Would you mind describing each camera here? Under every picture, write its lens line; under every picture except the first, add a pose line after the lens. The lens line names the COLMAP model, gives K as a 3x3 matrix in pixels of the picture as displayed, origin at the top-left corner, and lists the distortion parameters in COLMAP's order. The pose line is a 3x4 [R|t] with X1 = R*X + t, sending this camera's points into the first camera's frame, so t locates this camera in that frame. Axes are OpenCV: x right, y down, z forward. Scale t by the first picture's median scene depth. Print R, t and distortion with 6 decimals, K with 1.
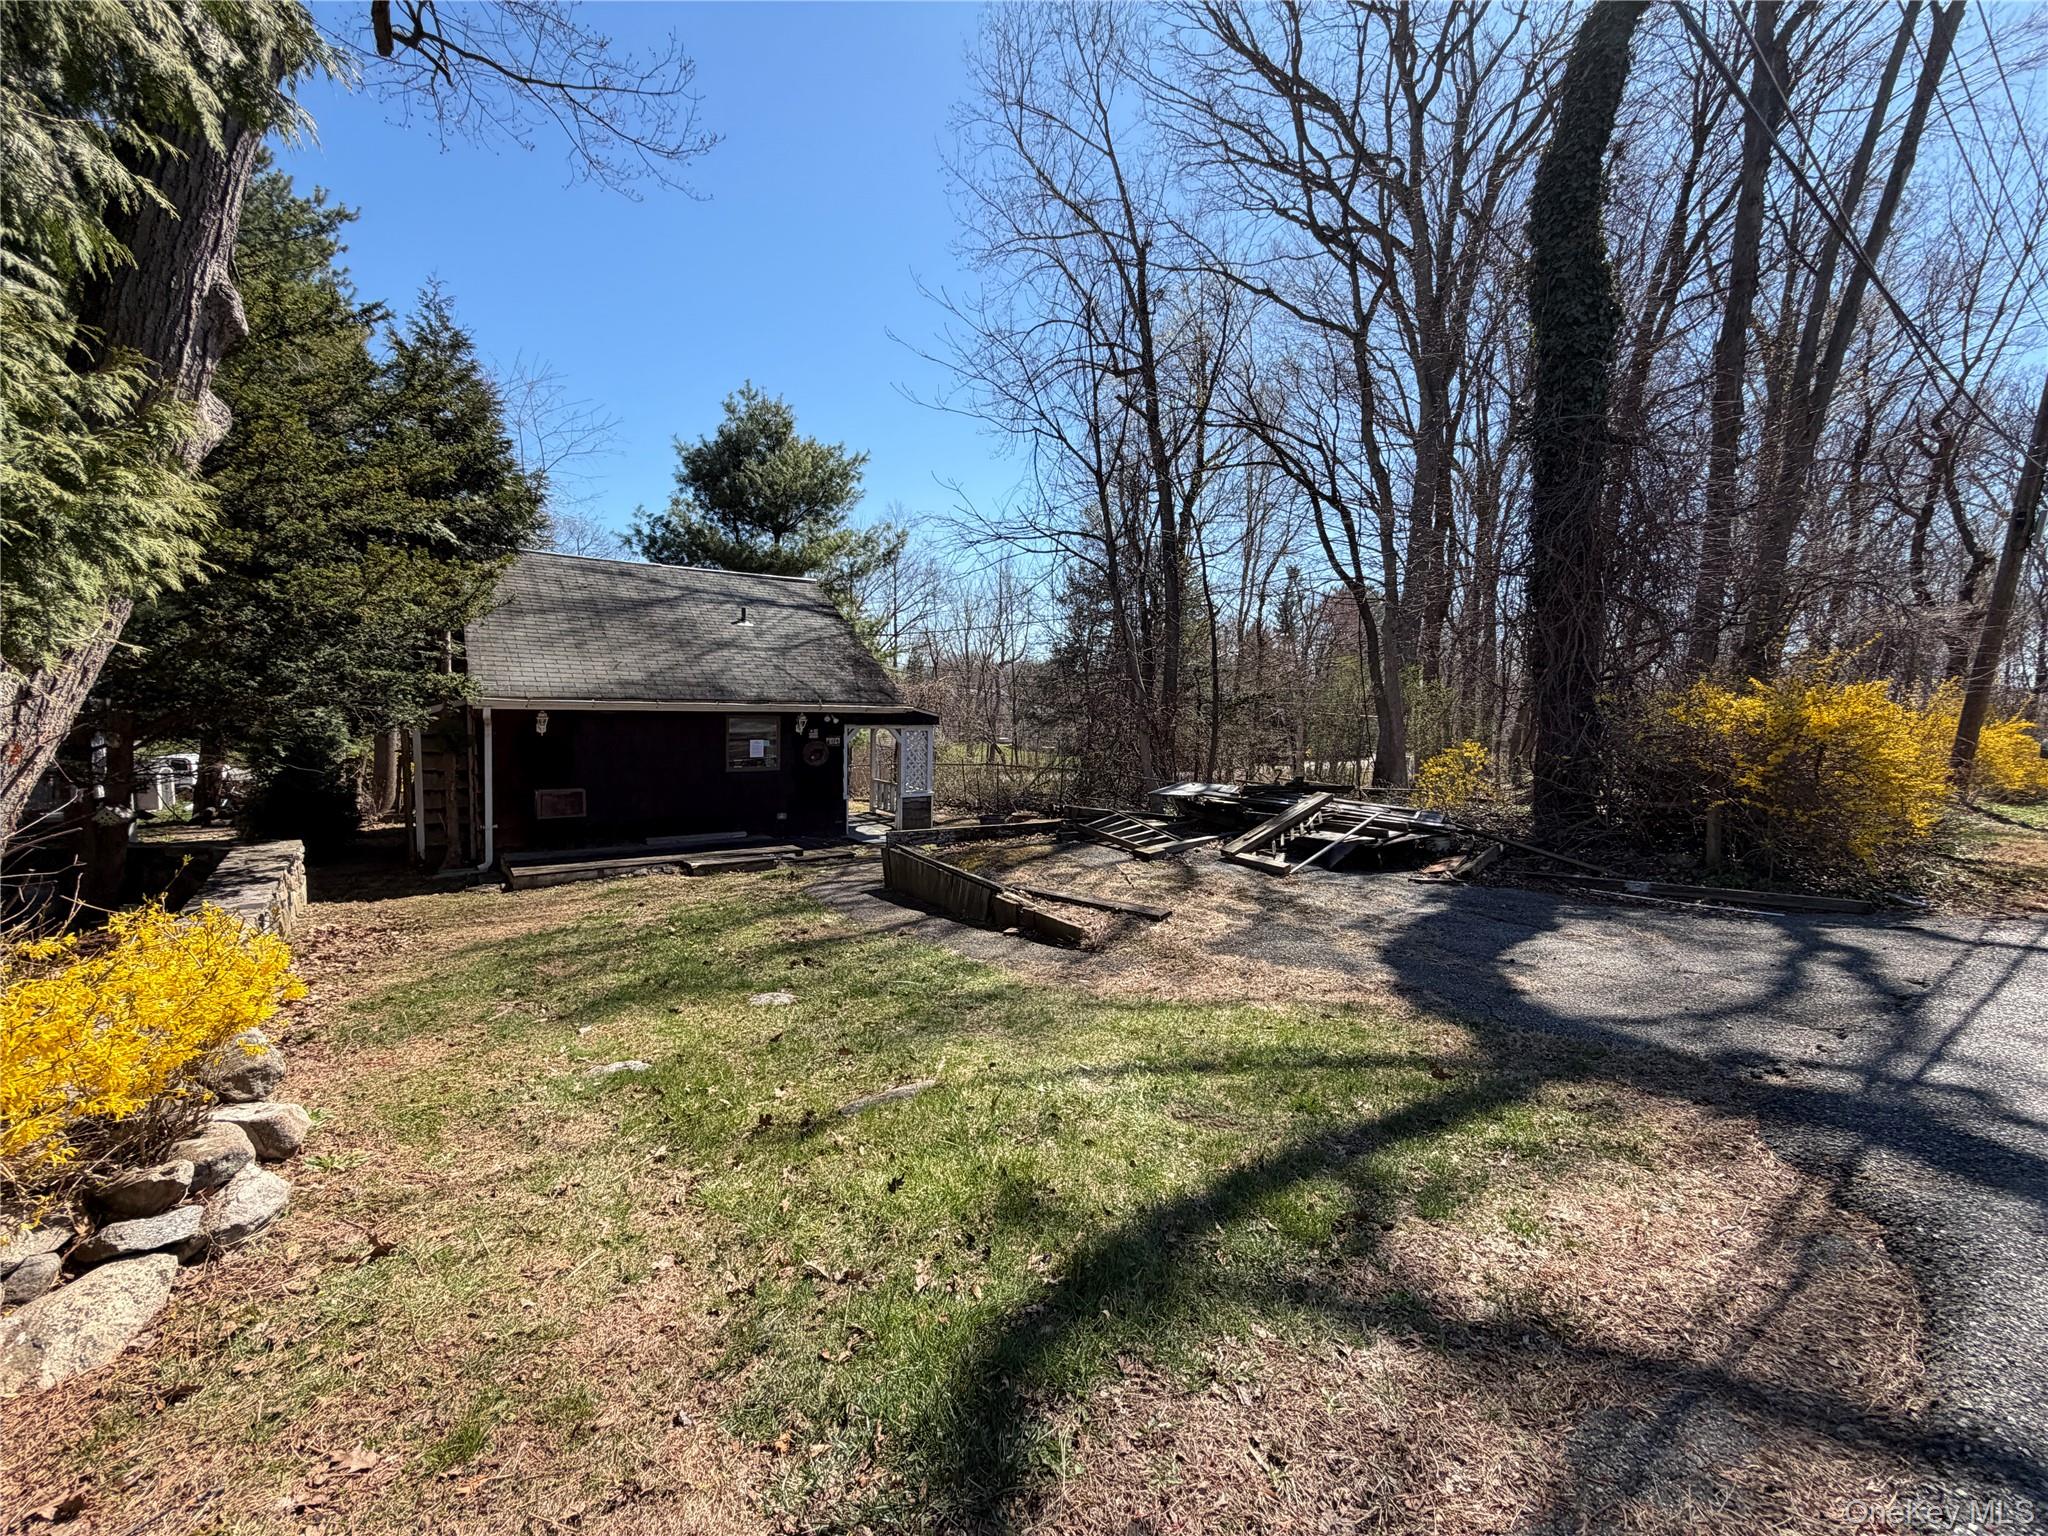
lens RADIAL K [[807.4, 0, 1024.0], [0, 807.4, 768.0], [0, 0, 1]] dist [-0.000706, 0.000027]
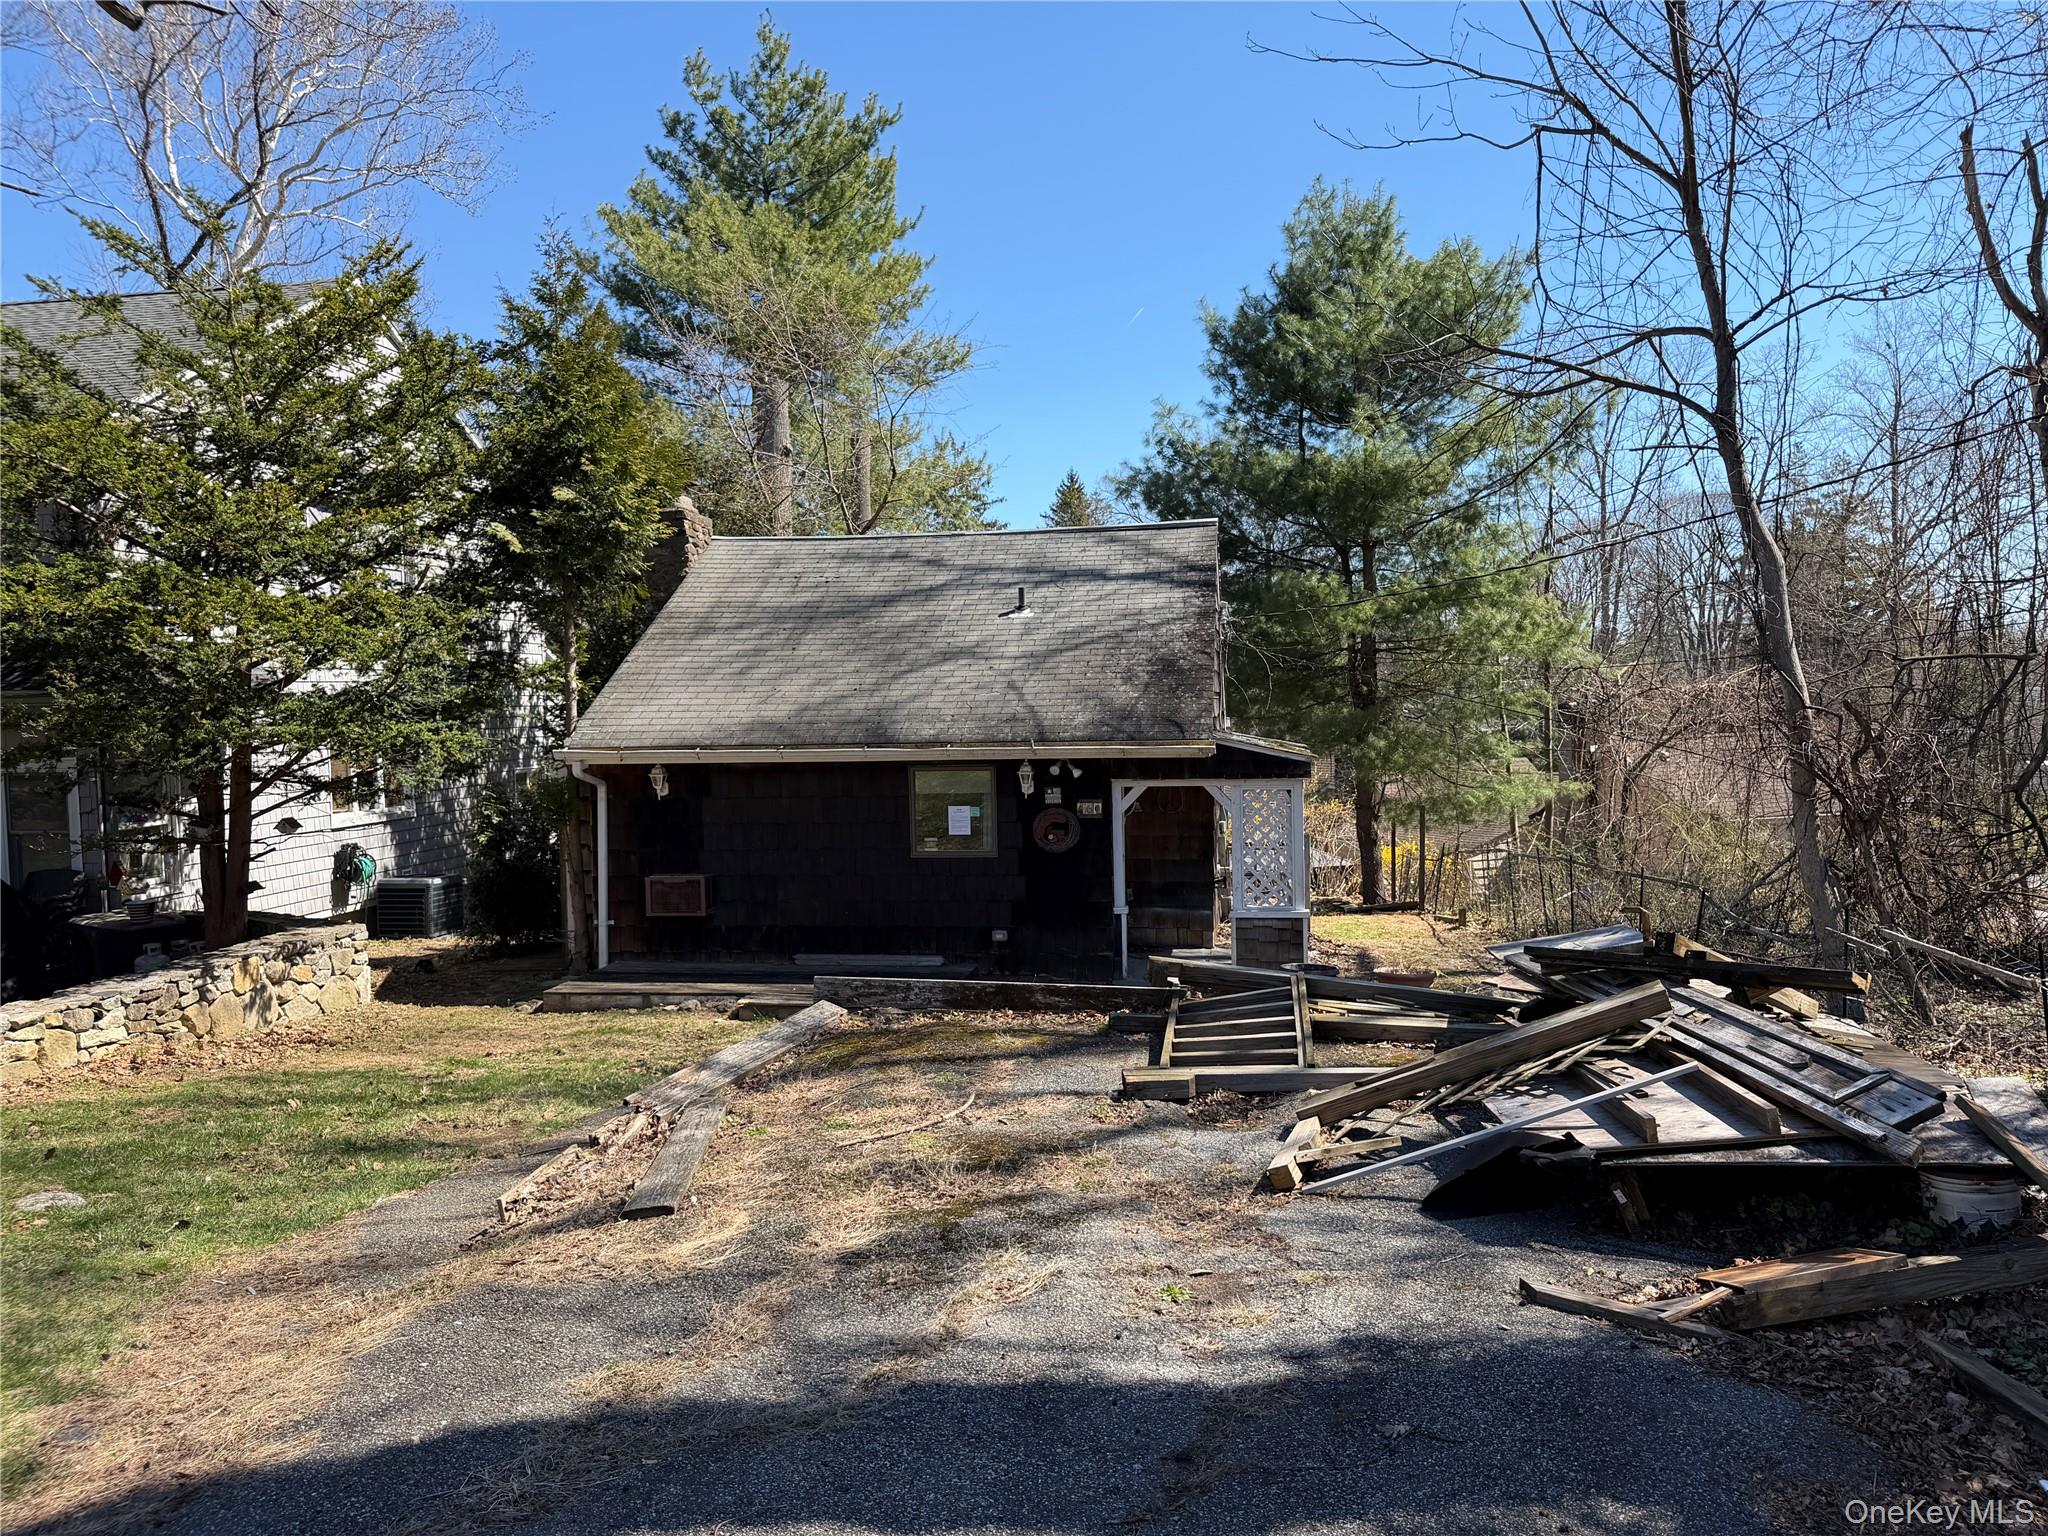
lens RADIAL K [[1442.0, 0, 1024.0], [0, 1442.0, 768.0], [0, 0, 1]] dist [0.047414, -0.000180]
pose [[0.715114, -0.009392, -0.698944, 0.432600], [-0.025816, 0.998873, -0.039835, -0.020374], [0.698530, 0.046530, 0.714066, 0.249597]]
